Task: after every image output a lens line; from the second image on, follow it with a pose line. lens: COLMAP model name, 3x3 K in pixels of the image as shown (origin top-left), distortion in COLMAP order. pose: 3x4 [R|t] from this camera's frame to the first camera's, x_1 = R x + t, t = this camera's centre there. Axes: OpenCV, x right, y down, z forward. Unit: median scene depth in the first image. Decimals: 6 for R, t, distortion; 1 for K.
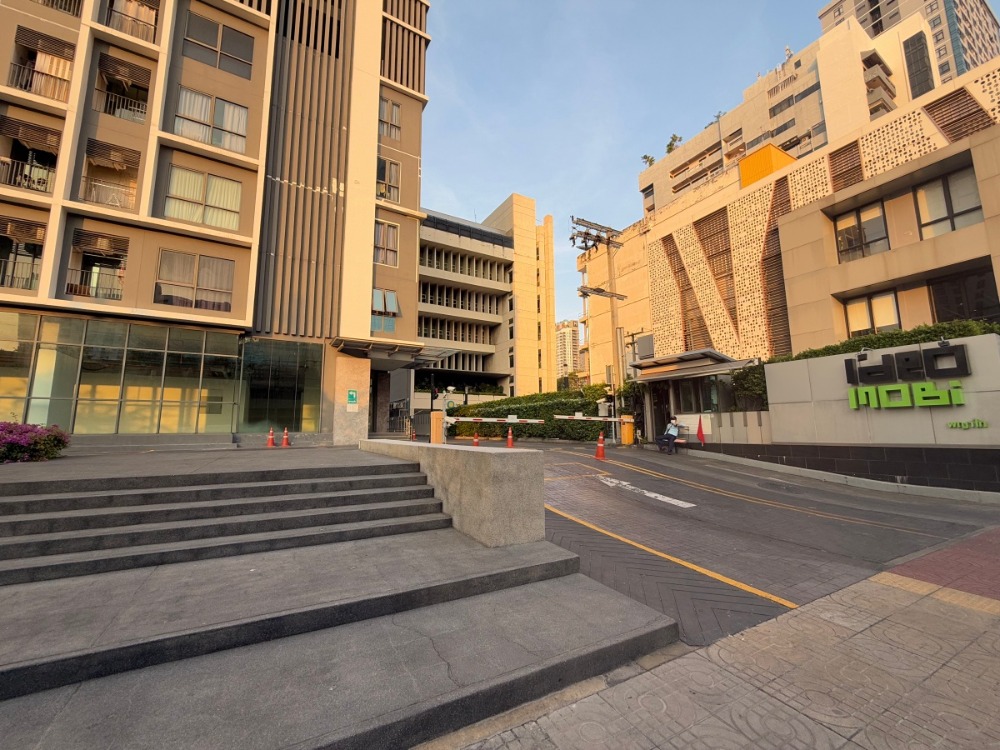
lens RADIAL K [[399.4, 0, 497.2], [0, 399.4, 374.7], [0, 0, 1]] dist [-0.000784, 0.000110]
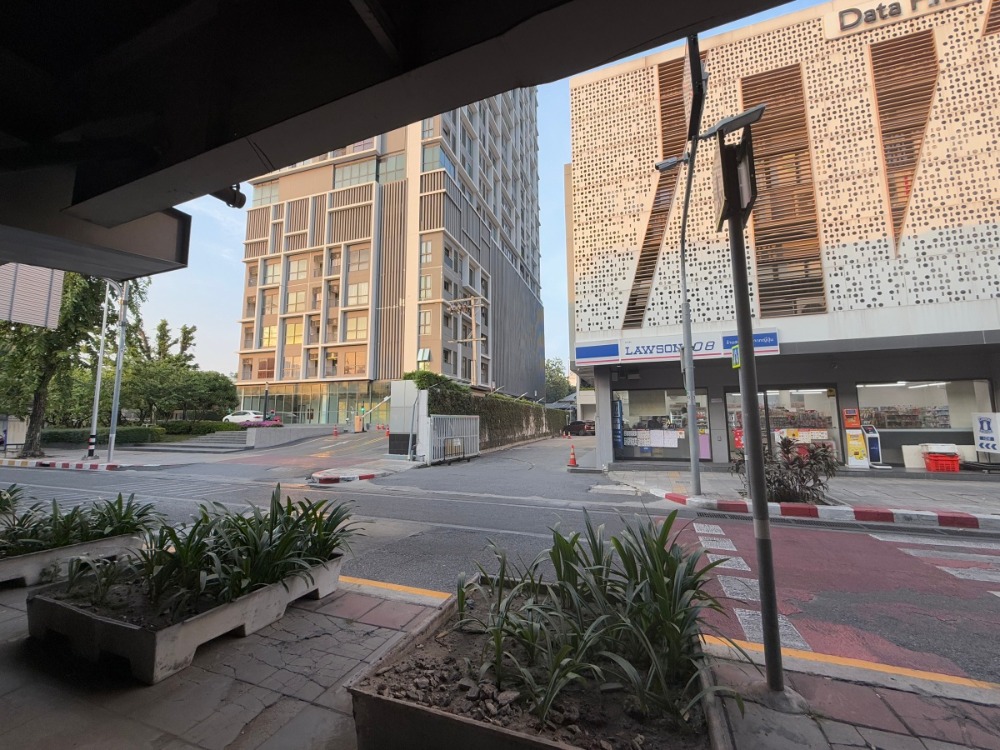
lens RADIAL K [[409.6, 0, 500.0], [0, 409.6, 375.0], [0, 0, 1]] dist [-0.000876, -0.000011]
pose [[0.654112, -0.083973, -0.751722, 1.779208], [0.100466, 0.994658, -0.023690, -0.010019], [0.749696, -0.060027, 0.659054, -0.008125]]
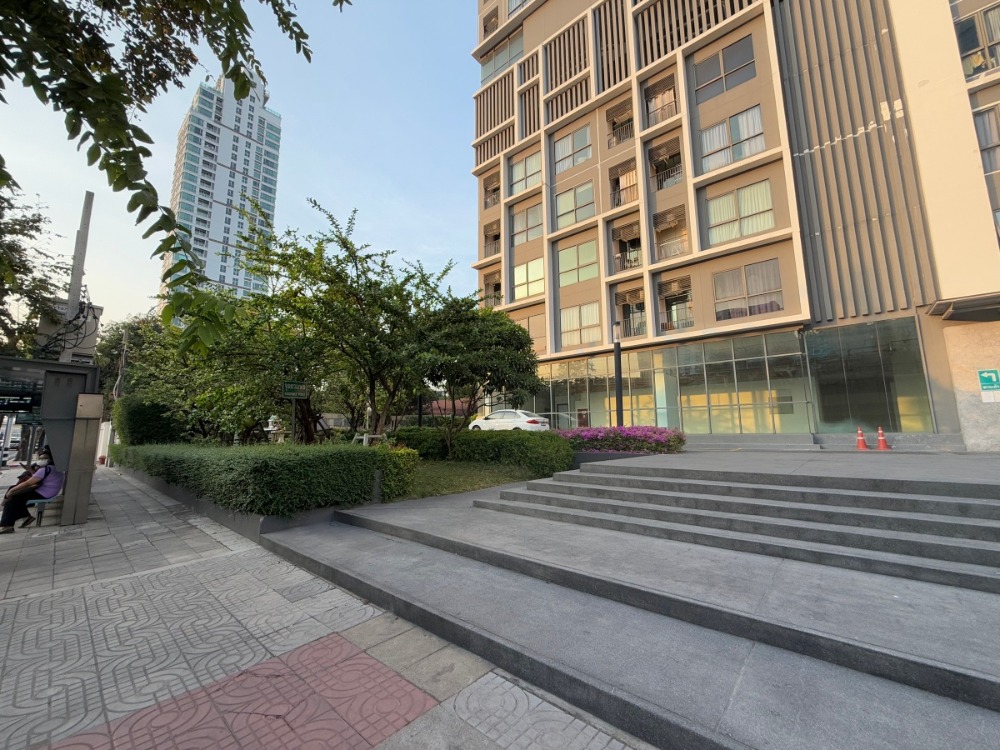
lens RADIAL K [[399.4, 0, 497.2], [0, 399.4, 374.7], [0, 0, 1]] dist [-0.000784, 0.000110]
pose [[0.331159, -0.134021, -0.934008, -0.008219], [0.134656, 0.986443, -0.093802, -0.002927], [0.933917, -0.094706, 0.344716, -0.010340]]
